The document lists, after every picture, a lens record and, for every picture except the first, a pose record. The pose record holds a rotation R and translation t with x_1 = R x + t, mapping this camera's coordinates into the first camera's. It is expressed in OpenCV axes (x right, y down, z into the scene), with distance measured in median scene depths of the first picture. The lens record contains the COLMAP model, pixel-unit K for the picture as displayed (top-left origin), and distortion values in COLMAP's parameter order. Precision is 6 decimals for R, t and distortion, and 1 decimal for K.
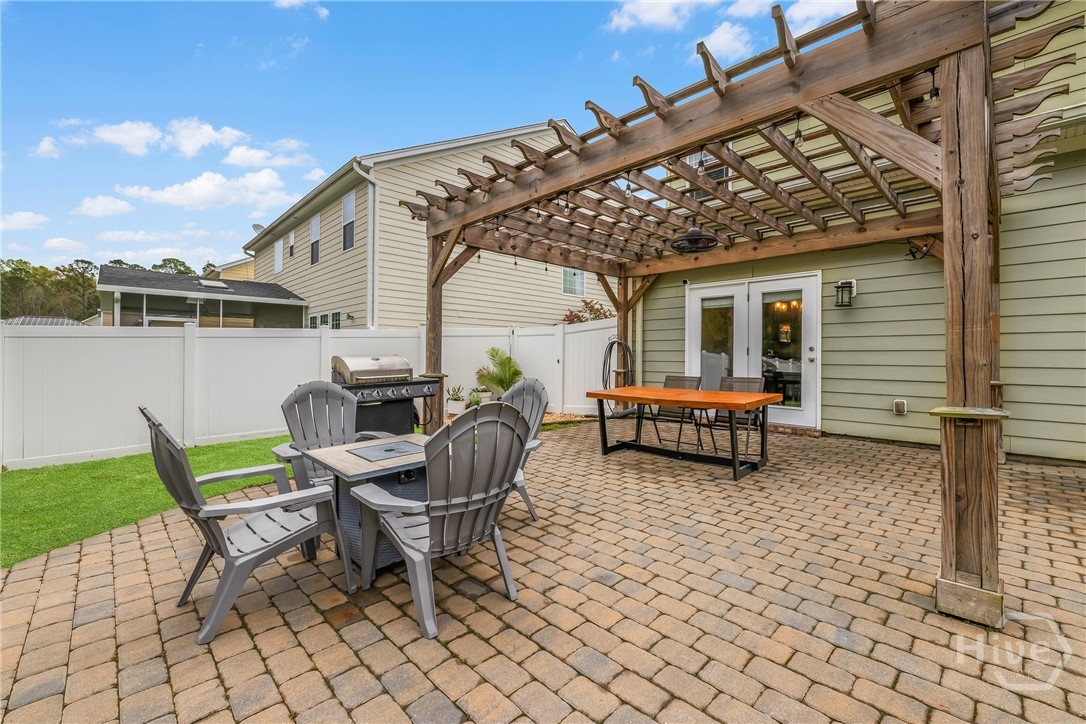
lens RADIAL K [[460.0, 0, 548.3], [0, 460.0, 353.1], [0, 0, 1]] dist [0.000118, 0.000091]
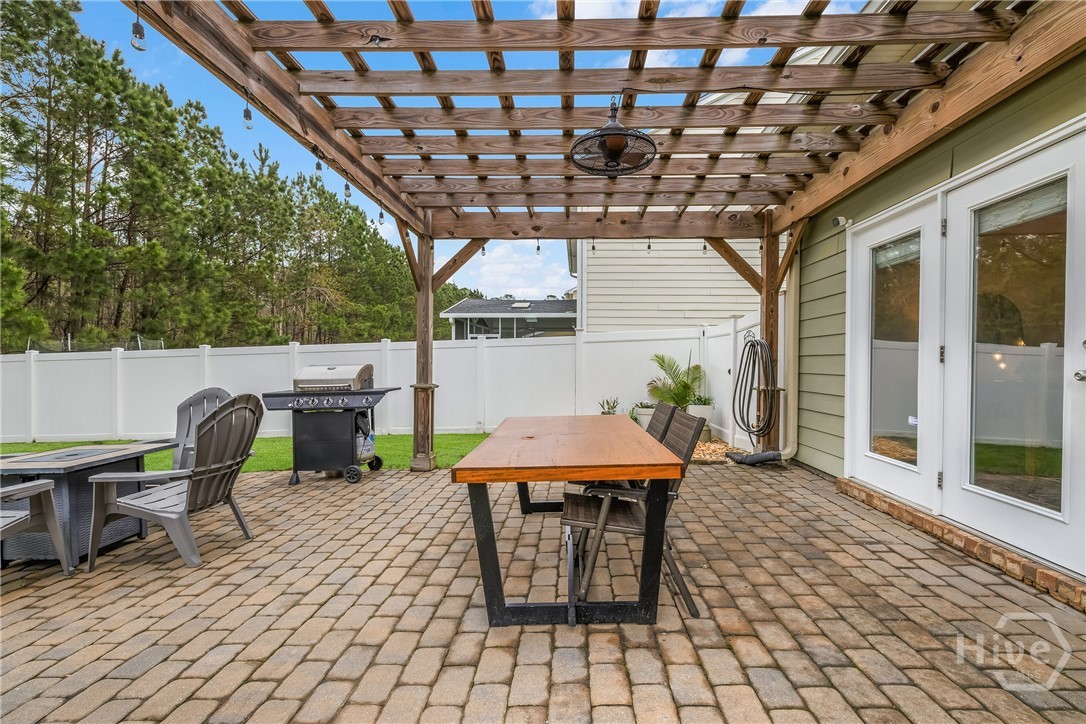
lens RADIAL K [[460.0, 0, 552.5], [0, 460.0, 364.7], [0, 0, 1]] dist [0.000118, 0.000091]
pose [[0.687986, 0.001620, -0.725722, 0.452438], [0.005140, 0.999962, 0.007105, 0.000689], [0.725706, -0.008618, 0.687951, 0.406807]]
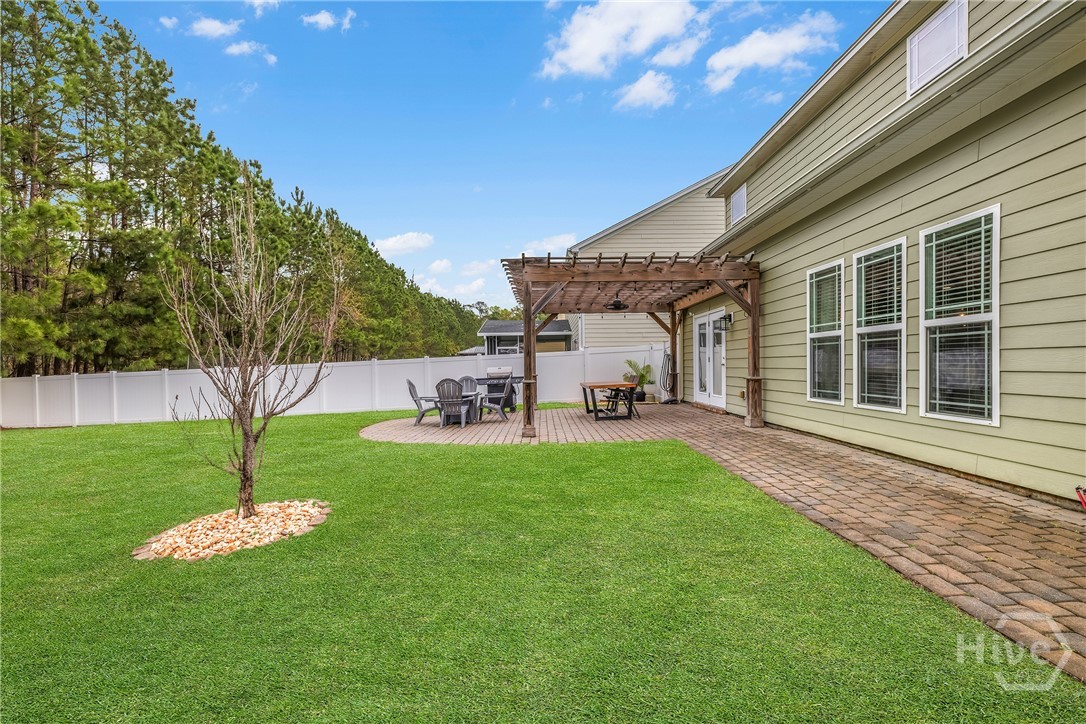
lens RADIAL K [[460.0, 0, 548.1], [0, 460.0, 368.9], [0, 0, 1]] dist [0.000118, 0.000091]
pose [[0.730710, -0.011379, -0.682593, 0.995624], [0.022011, 0.999734, 0.006896, 0.004854], [0.682333, -0.020063, 0.730766, -0.441840]]
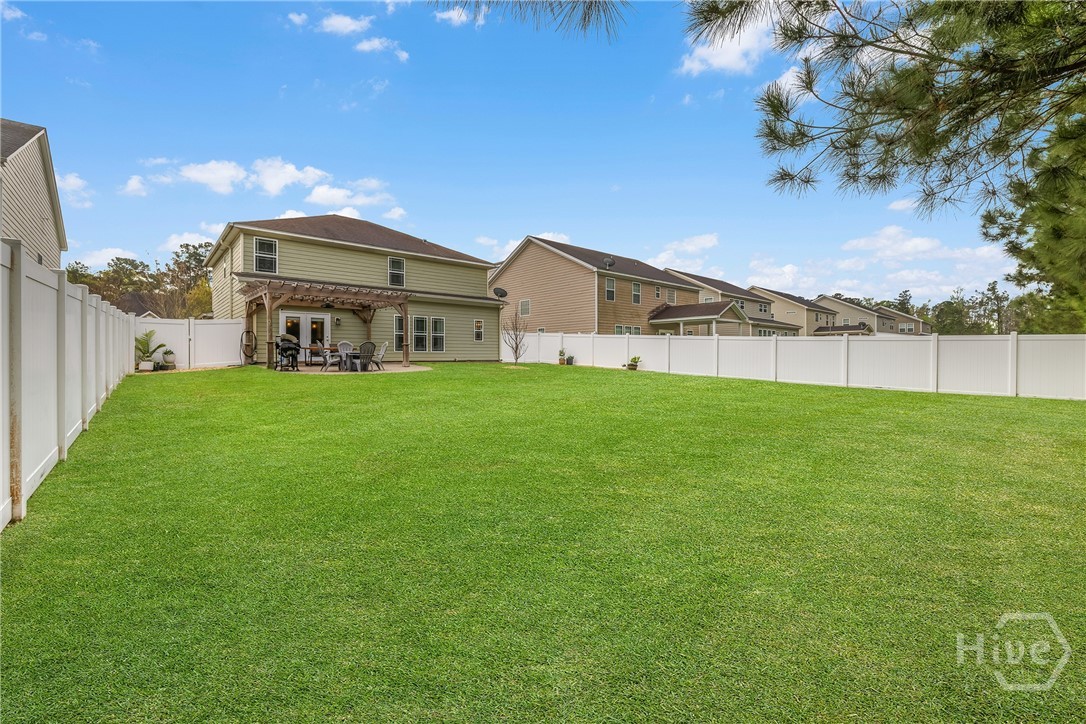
lens RADIAL K [[460.0, 0, 544.7], [0, 460.0, 361.0], [0, 0, 1]] dist [0.000118, 0.000091]
pose [[0.054318, -0.015661, 0.998401, -2.175733], [-0.002131, 0.999873, 0.015800, 0.087976], [-0.998521, -0.002986, 0.054277, -0.598989]]
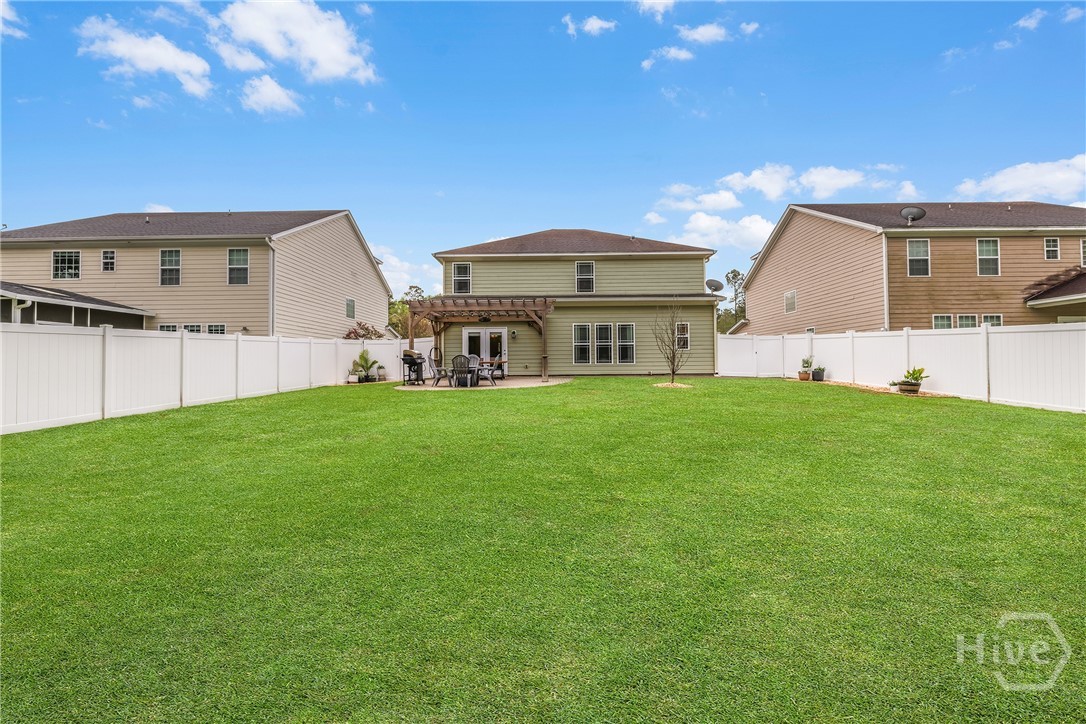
lens RADIAL K [[460.0, 0, 544.9], [0, 460.0, 357.4], [0, 0, 1]] dist [0.000118, 0.000091]
pose [[0.713110, 0.005761, 0.701028, -1.271148], [0.008652, 0.999818, -0.017018, 0.081785], [-0.700999, 0.018201, 0.712930, -1.285995]]
